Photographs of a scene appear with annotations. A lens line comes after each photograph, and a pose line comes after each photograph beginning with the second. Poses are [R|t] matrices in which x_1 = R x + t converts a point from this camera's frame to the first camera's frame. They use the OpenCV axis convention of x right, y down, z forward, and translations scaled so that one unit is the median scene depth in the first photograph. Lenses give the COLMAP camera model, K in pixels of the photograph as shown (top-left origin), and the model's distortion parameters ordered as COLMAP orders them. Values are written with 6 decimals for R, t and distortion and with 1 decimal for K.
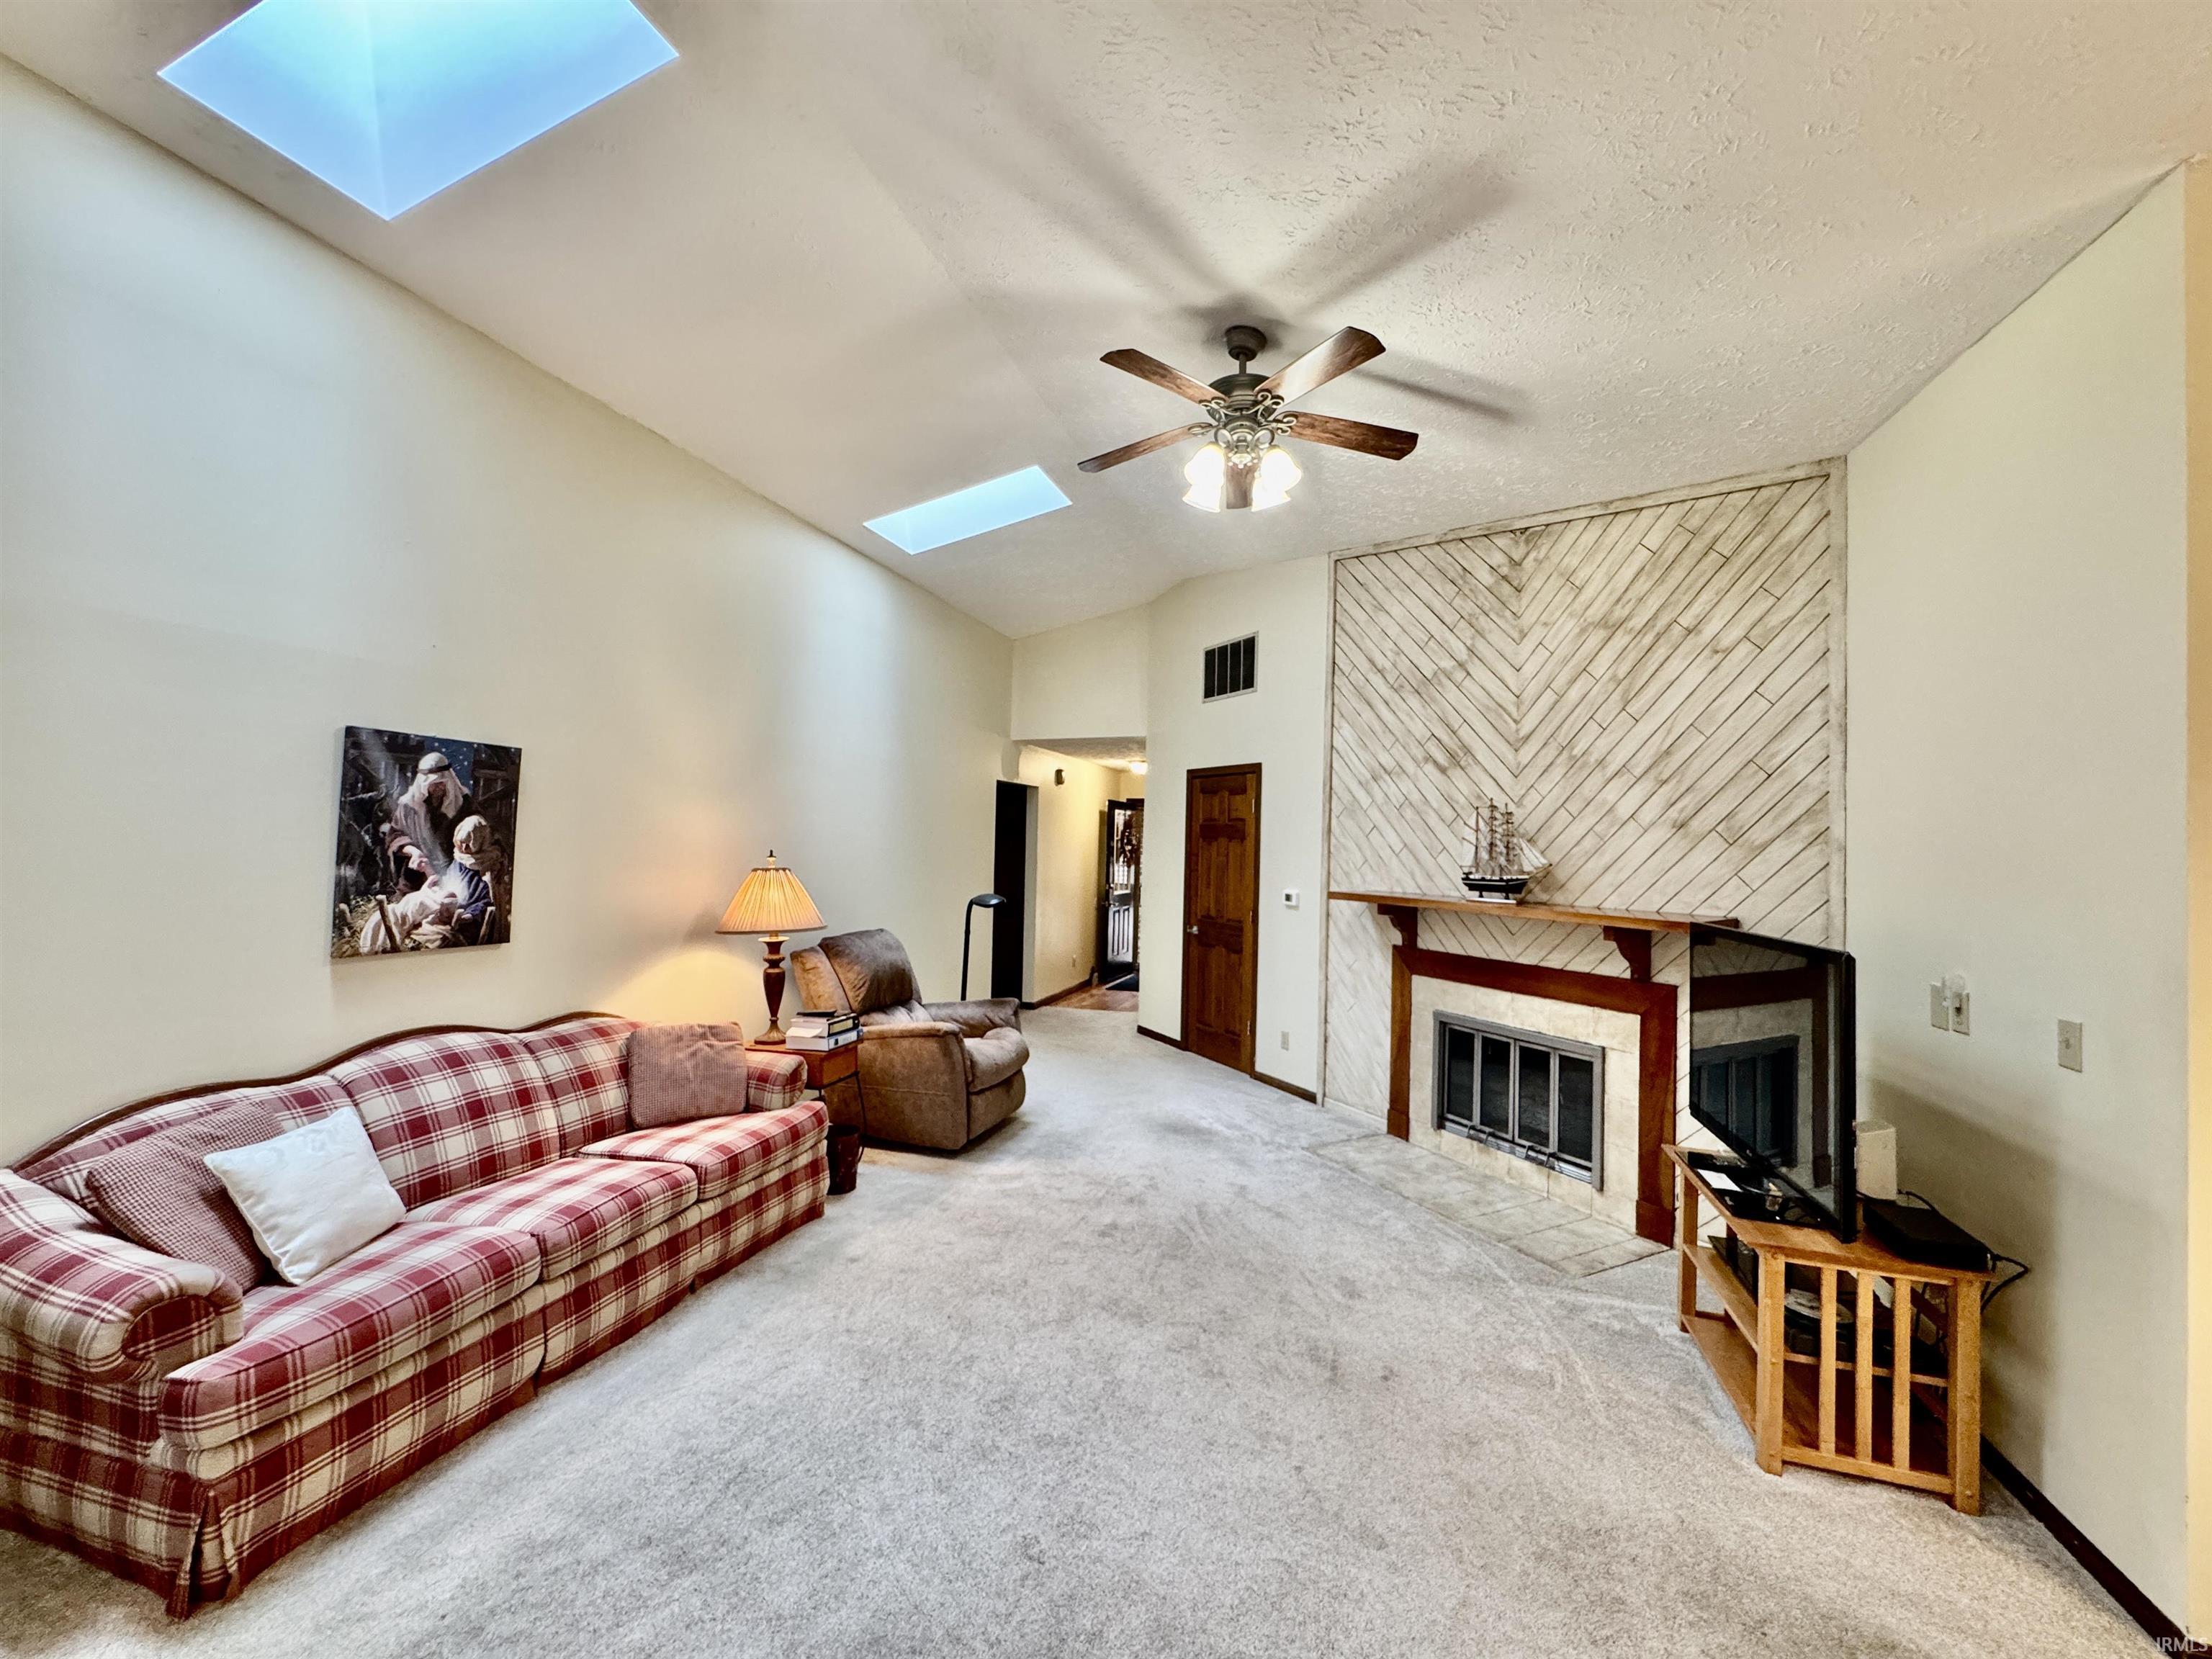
lens RADIAL K [[898.9, 0, 1114.3], [0, 898.9, 823.0], [0, 0, 1]] dist [-0.000181, 0.000162]
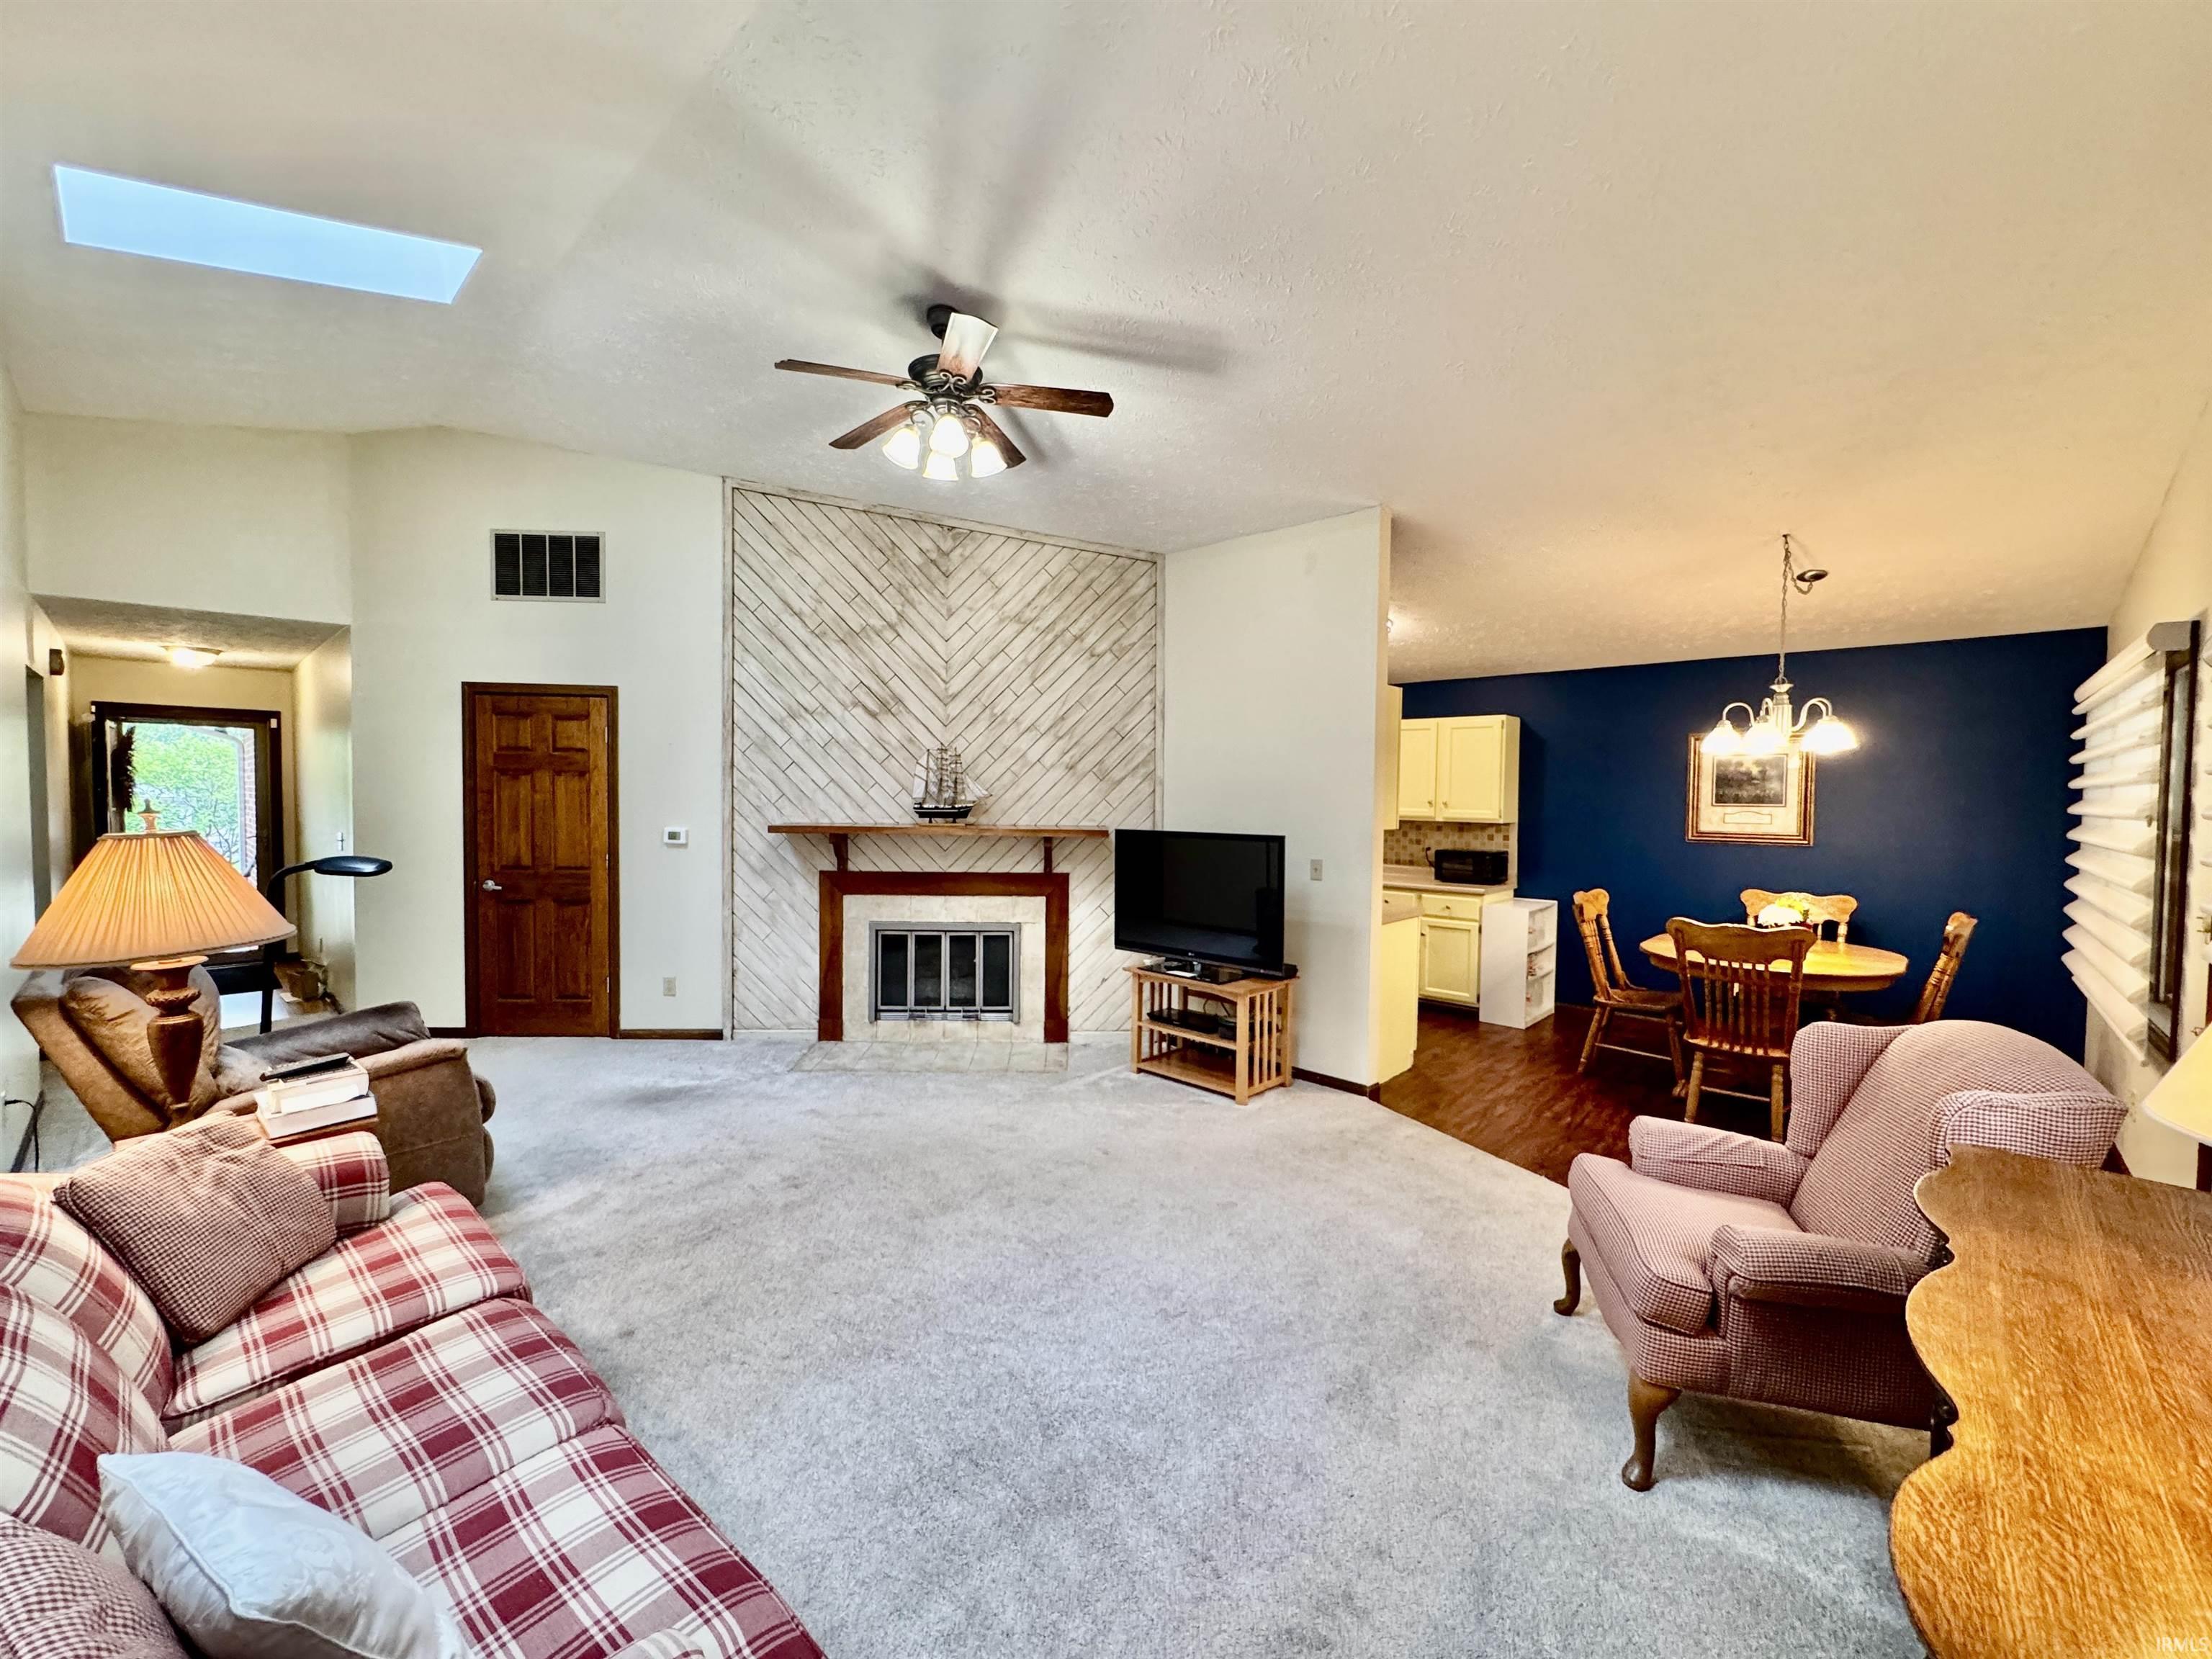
lens RADIAL K [[898.9, 0, 1104.7], [0, 898.9, 823.2], [0, 0, 1]] dist [-0.000181, 0.000162]
pose [[0.428277, -0.049173, 0.902308, -0.621776], [-0.024395, 0.997525, 0.065941, -0.004163], [-0.903318, -0.050252, 0.426018, 0.262716]]
